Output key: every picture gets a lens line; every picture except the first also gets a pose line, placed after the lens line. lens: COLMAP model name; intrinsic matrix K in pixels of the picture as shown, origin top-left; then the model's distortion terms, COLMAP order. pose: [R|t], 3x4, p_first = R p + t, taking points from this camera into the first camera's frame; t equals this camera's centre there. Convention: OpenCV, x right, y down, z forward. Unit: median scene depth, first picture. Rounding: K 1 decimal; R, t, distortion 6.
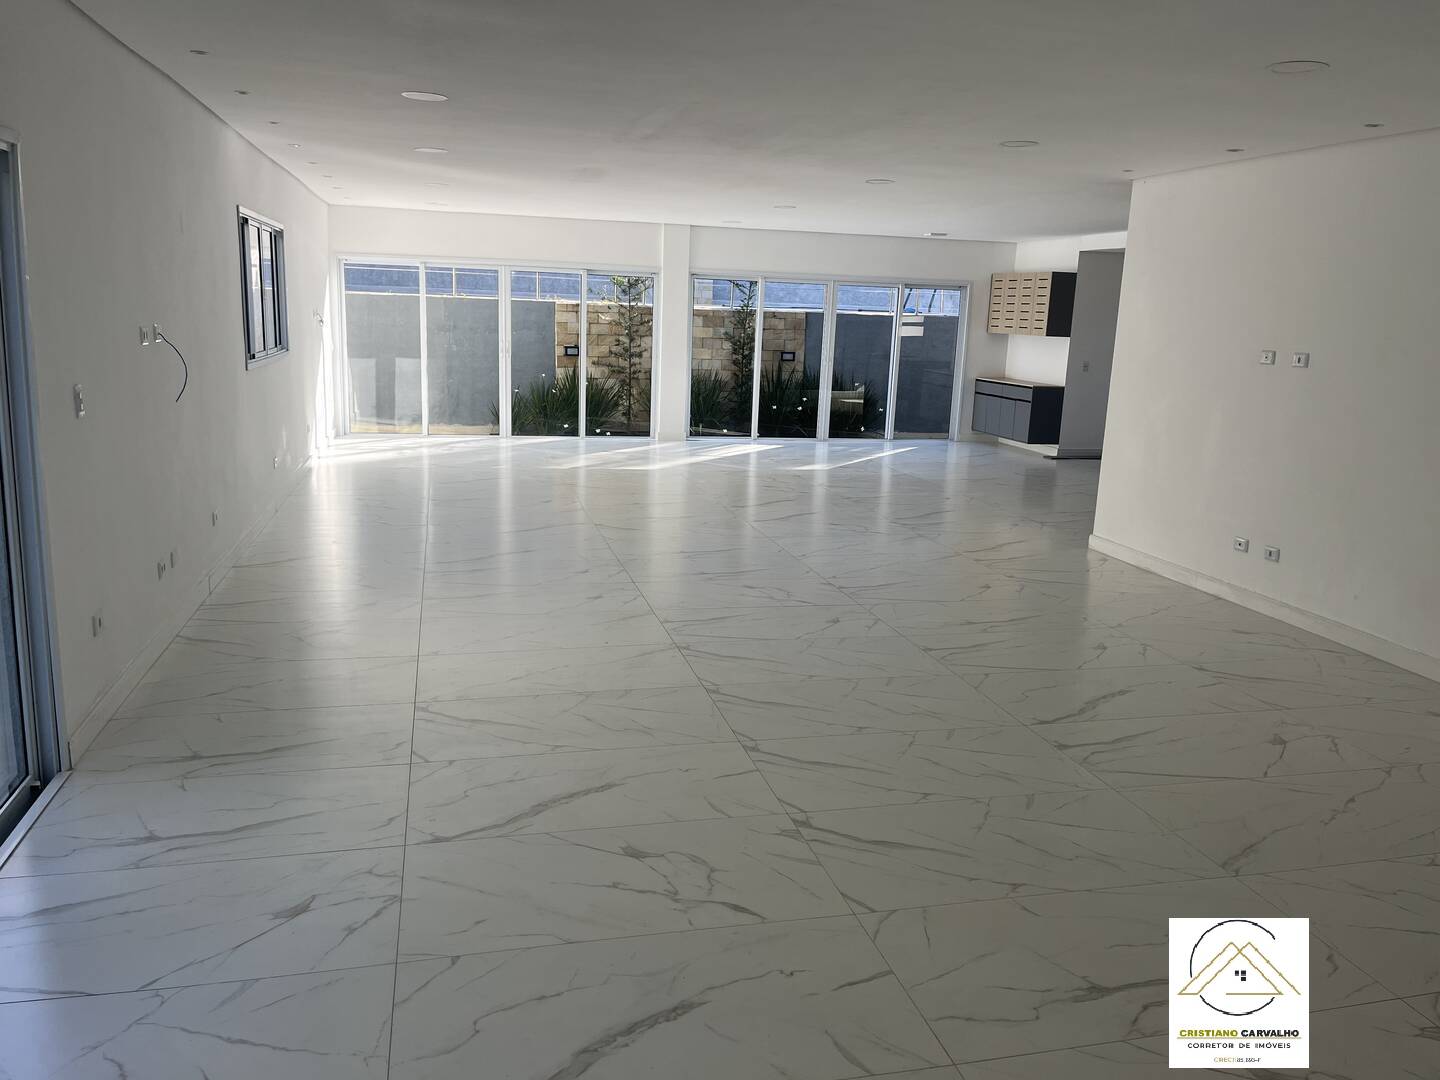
lens RADIAL K [[1102.1, 0, 719.5], [0, 1102.1, 531.6], [0, 0, 1]] dist [0.078293, -0.114372]
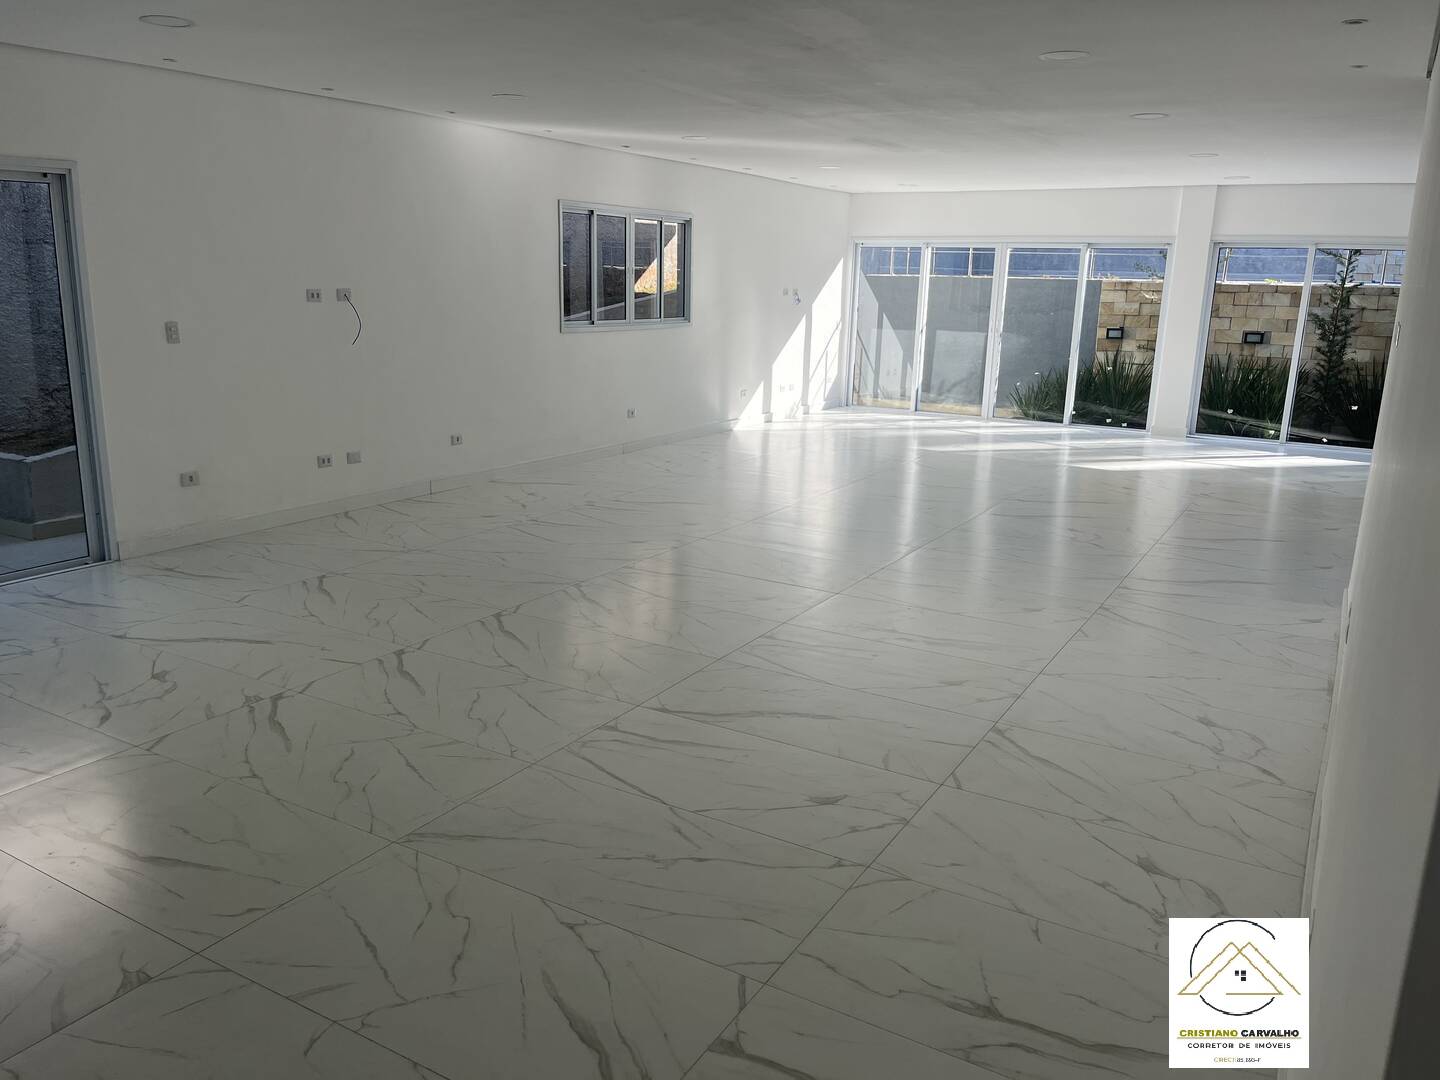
lens RADIAL K [[1102.1, 0, 719.8], [0, 1102.1, 545.1], [0, 0, 1]] dist [0.078293, -0.114372]
pose [[0.709529, 0.149579, -0.688617, 0.326389], [-0.137900, 0.987791, 0.072477, -0.012813], [0.691051, 0.043536, 0.721494, 0.126779]]
